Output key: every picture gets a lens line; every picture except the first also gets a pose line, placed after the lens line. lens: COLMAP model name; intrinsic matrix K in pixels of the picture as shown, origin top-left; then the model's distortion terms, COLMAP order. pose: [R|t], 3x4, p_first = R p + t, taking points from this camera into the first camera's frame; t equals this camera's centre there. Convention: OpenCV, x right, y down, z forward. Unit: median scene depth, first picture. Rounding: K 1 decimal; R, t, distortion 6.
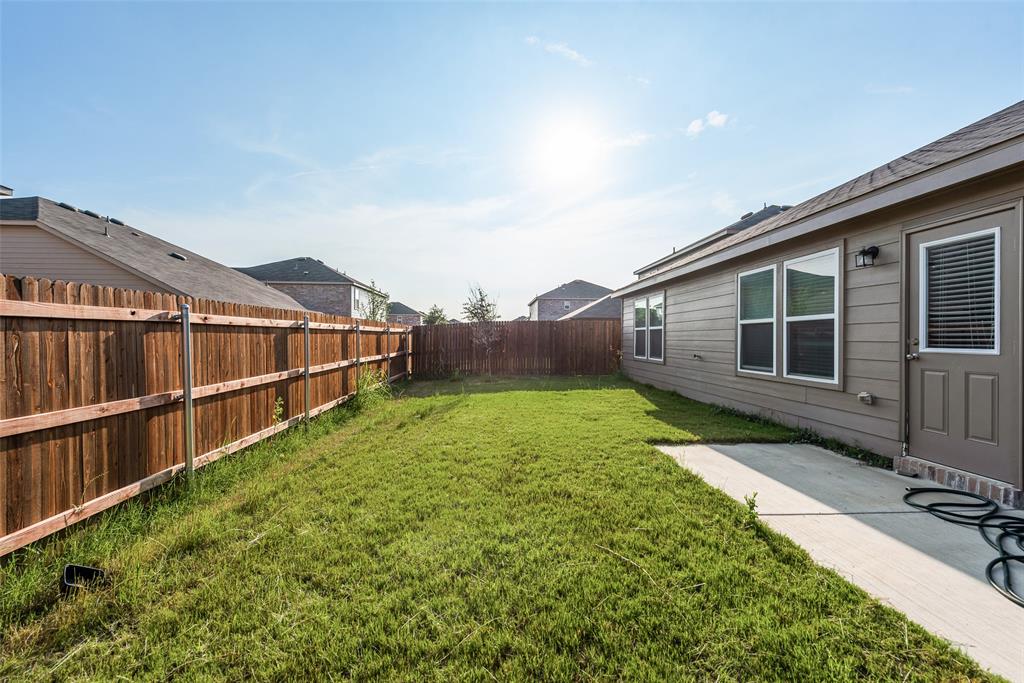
lens RADIAL K [[435.3, 0, 517.0], [0, 435.3, 343.6], [0, 0, 1]] dist [0.002625, -0.000036]
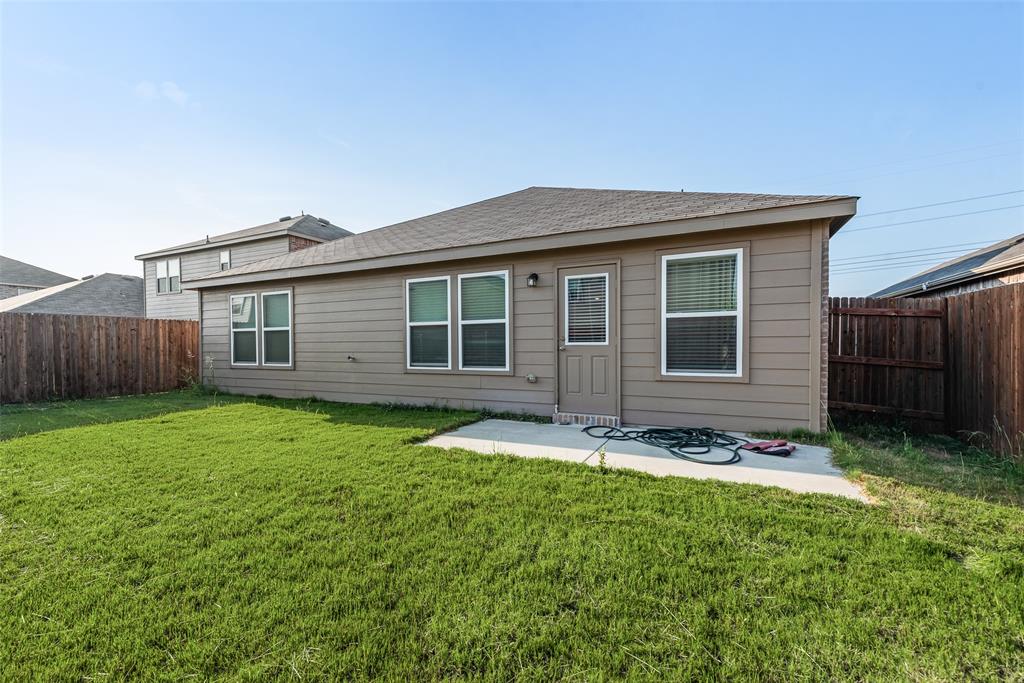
lens RADIAL K [[435.3, 0, 517.0], [0, 435.3, 343.6], [0, 0, 1]] dist [0.002625, -0.000036]
pose [[0.489735, -0.012399, 0.871783, -0.436640], [0.022615, 0.999743, 0.001515, 0.006488], [-0.871578, 0.018973, 0.489889, 0.316335]]
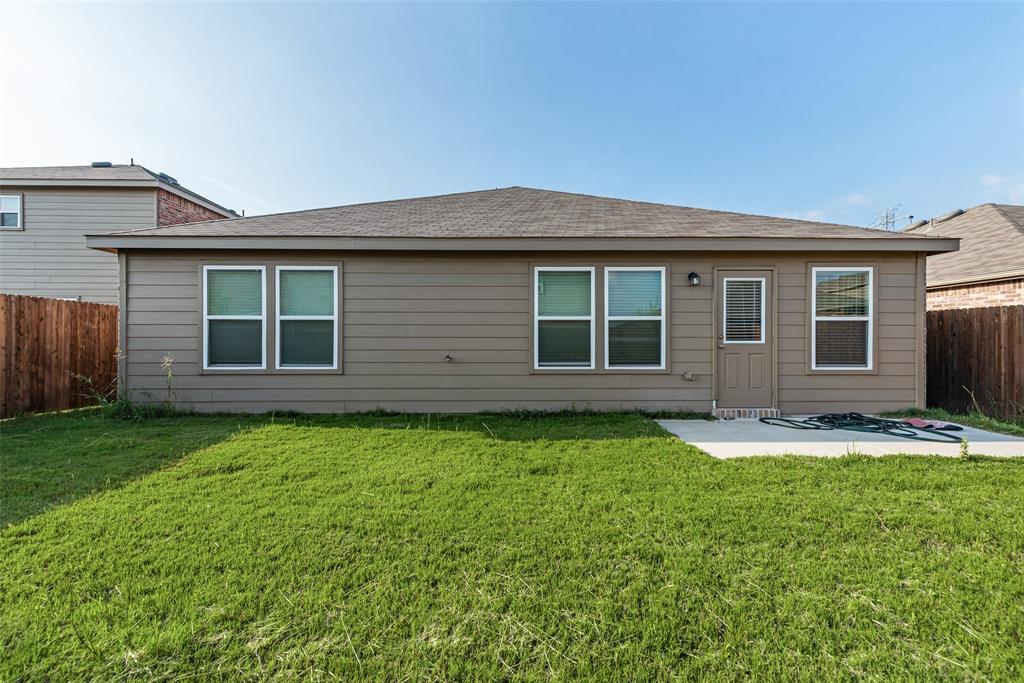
lens RADIAL K [[394.2, 0, 512.0], [0, 394.2, 334.8], [0, 0, 1]] dist [0.002877, 0.000115]
pose [[0.046367, 0.007671, 0.998895, -0.498777], [0.011200, 0.999904, -0.008199, -0.007512], [-0.998862, 0.011568, 0.046277, 1.423868]]
